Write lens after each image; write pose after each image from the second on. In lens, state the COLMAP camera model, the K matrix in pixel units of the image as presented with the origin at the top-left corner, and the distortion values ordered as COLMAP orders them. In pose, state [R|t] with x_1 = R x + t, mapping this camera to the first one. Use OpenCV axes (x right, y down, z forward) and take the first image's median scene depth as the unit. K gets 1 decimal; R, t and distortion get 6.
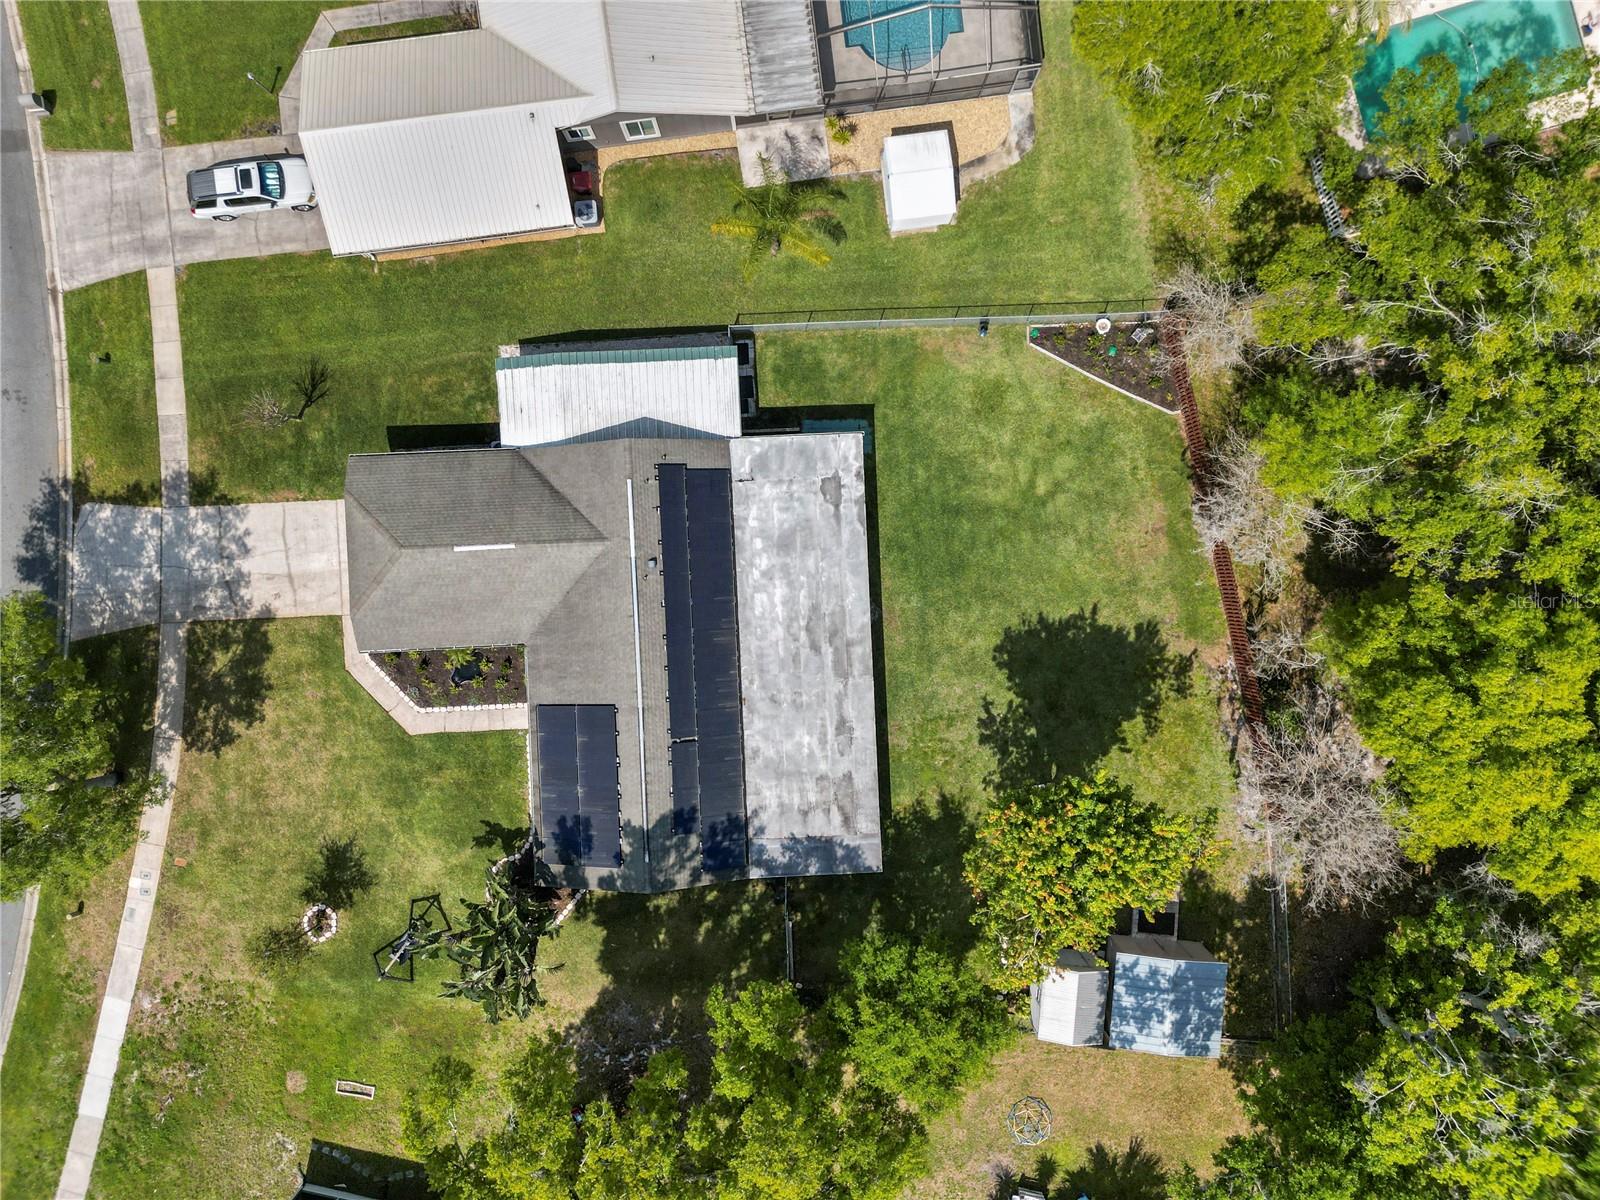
lens RADIAL K [[1126.0, 0, 804.0], [0, 1126.0, 593.3], [0, 0, 1]] dist [0.034978, -0.032795]
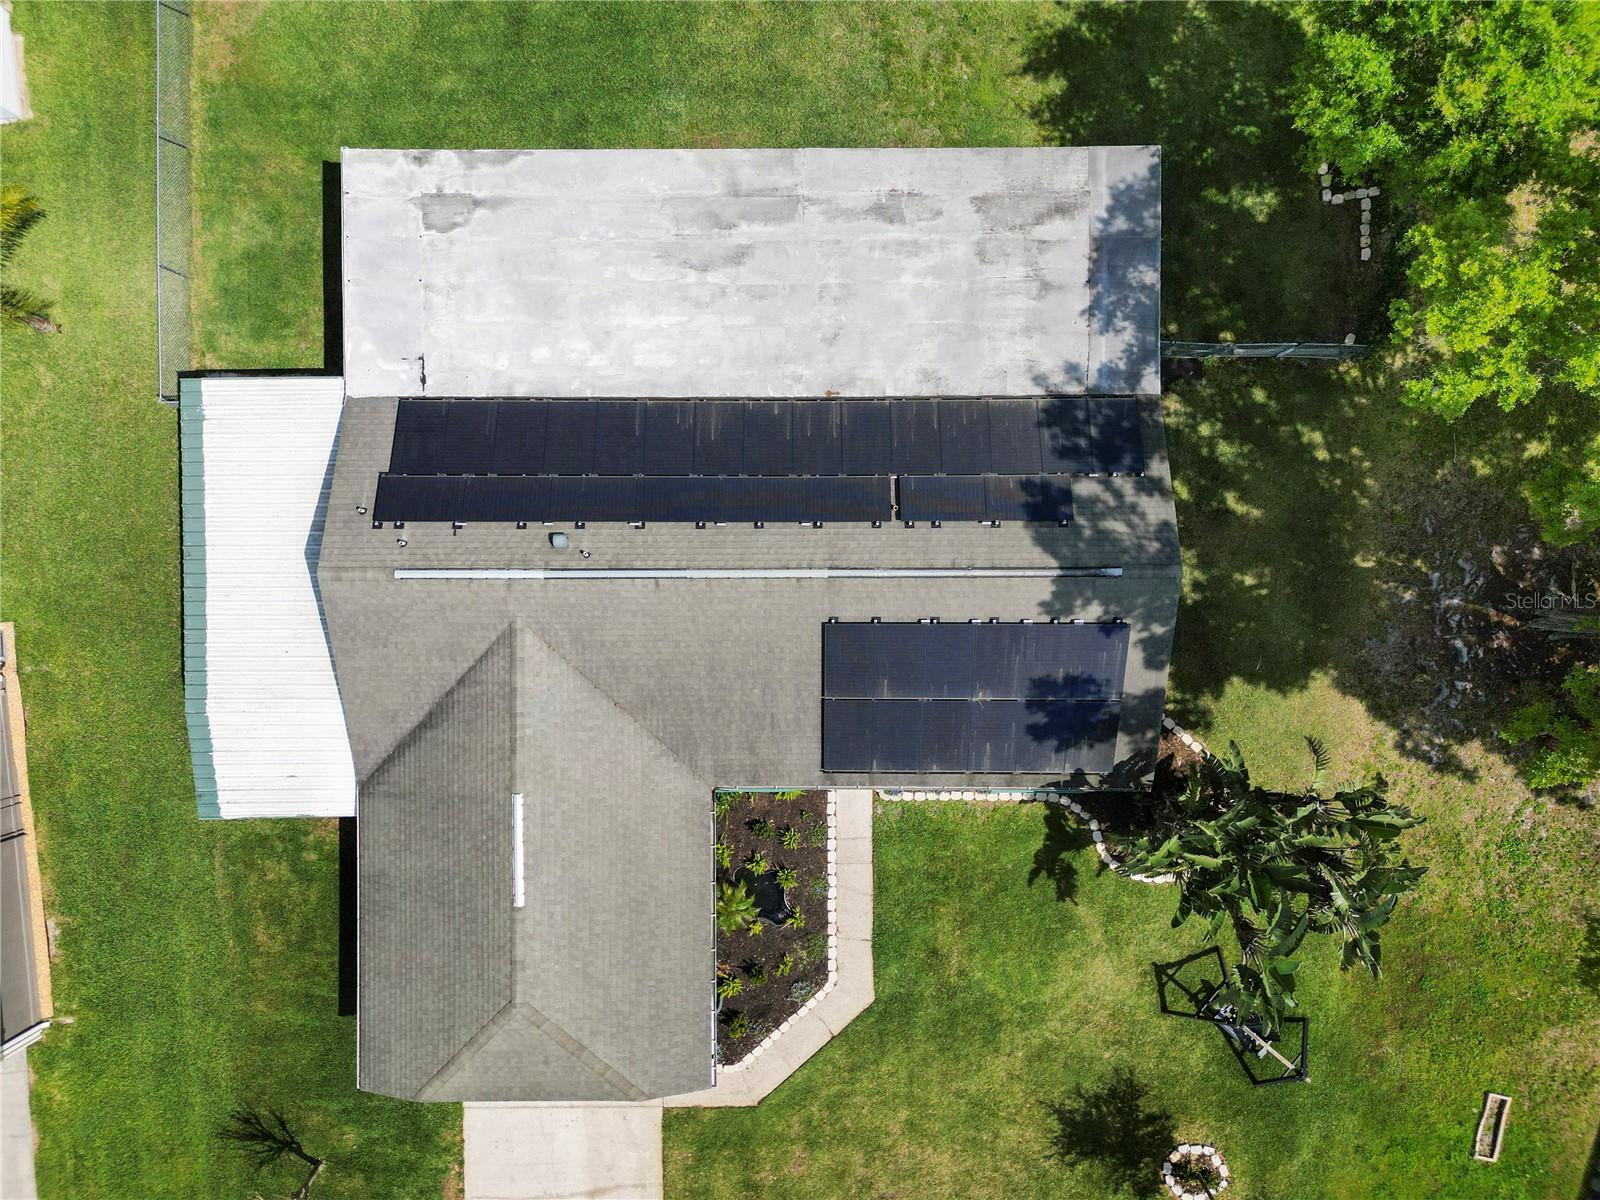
lens RADIAL K [[1126.0, 0, 804.0], [0, 1126.0, 601.2], [0, 0, 1]] dist [0.034978, -0.032795]
pose [[0.043062, -0.998829, -0.022041, -0.136091], [0.998929, 0.043419, -0.016004, 0.091485], [0.016942, -0.021329, 0.999629, 0.435116]]
